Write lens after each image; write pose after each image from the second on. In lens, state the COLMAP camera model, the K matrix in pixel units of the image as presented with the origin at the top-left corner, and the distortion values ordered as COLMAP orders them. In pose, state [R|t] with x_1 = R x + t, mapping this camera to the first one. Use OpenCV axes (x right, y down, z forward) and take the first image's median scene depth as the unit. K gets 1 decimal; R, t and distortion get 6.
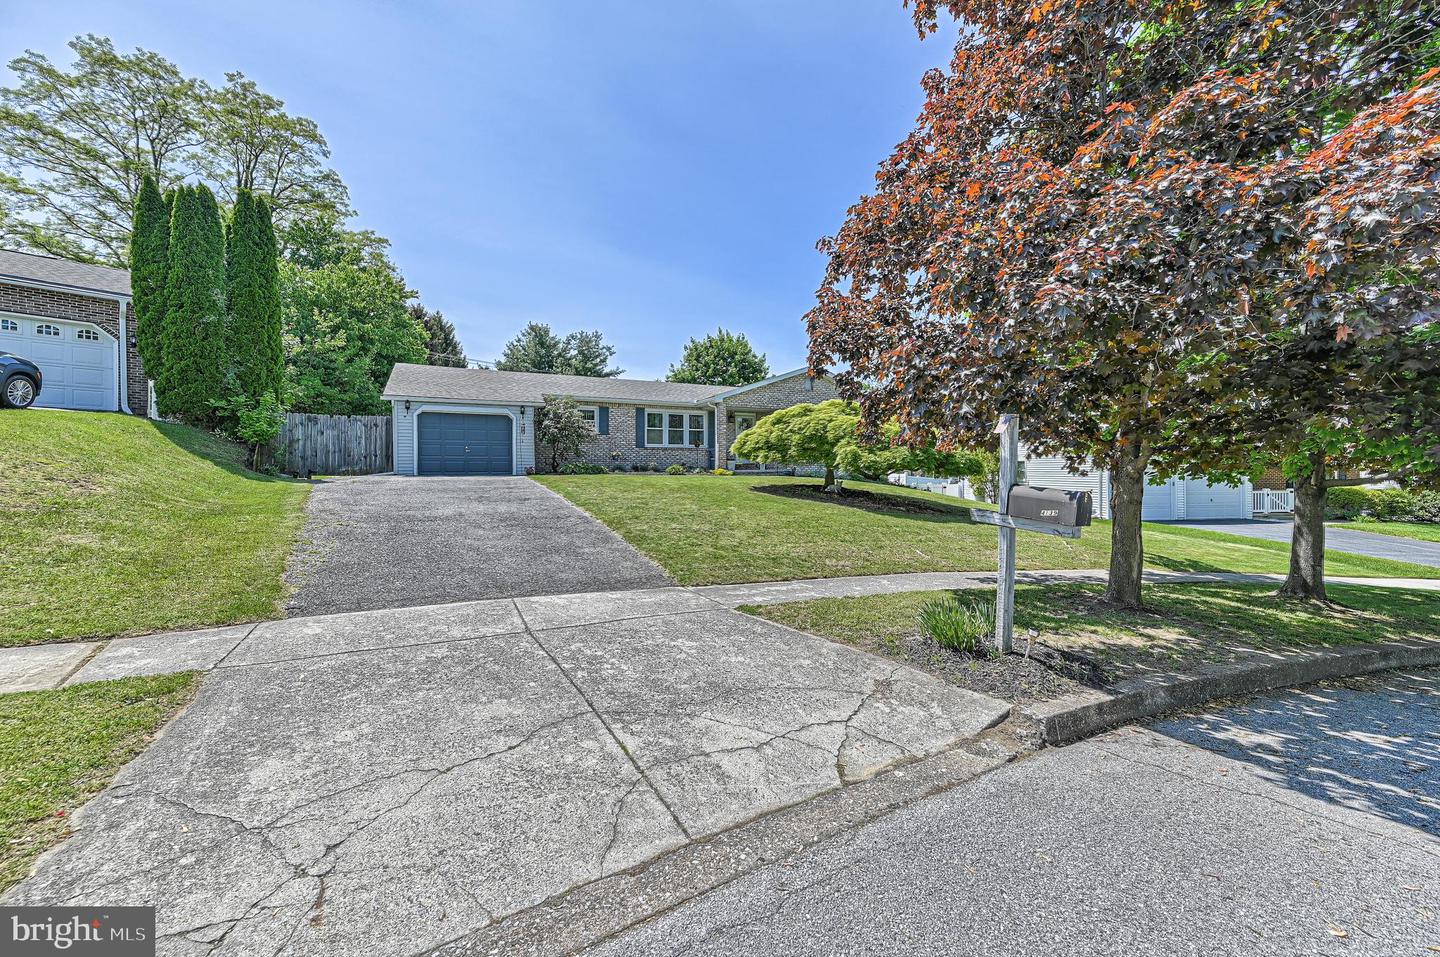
lens RADIAL K [[588.6, 0, 717.0], [0, 588.6, 489.7], [0, 0, 1]] dist [-0.000296, -0.000111]
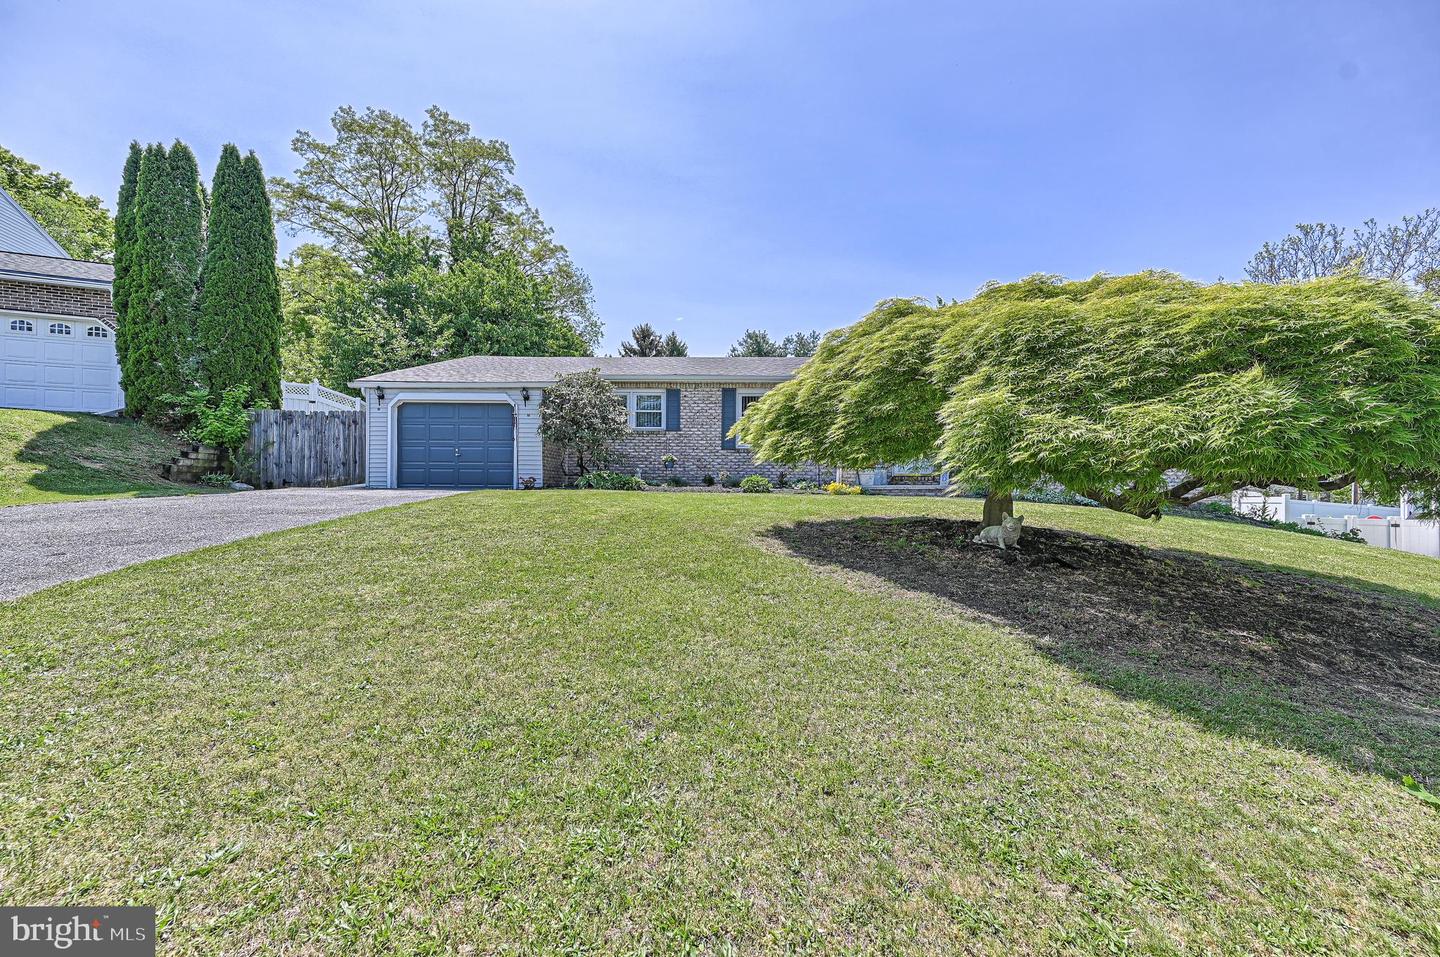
lens RADIAL K [[566.4, 0, 715.4], [0, 566.4, 483.5], [0, 0, 1]] dist [0.019242, -0.000131]
pose [[0.891224, 0.006273, -0.453520, 0.160373], [-0.023598, 0.999191, -0.032553, -0.014602], [0.452949, 0.039714, 0.890652, 0.493172]]
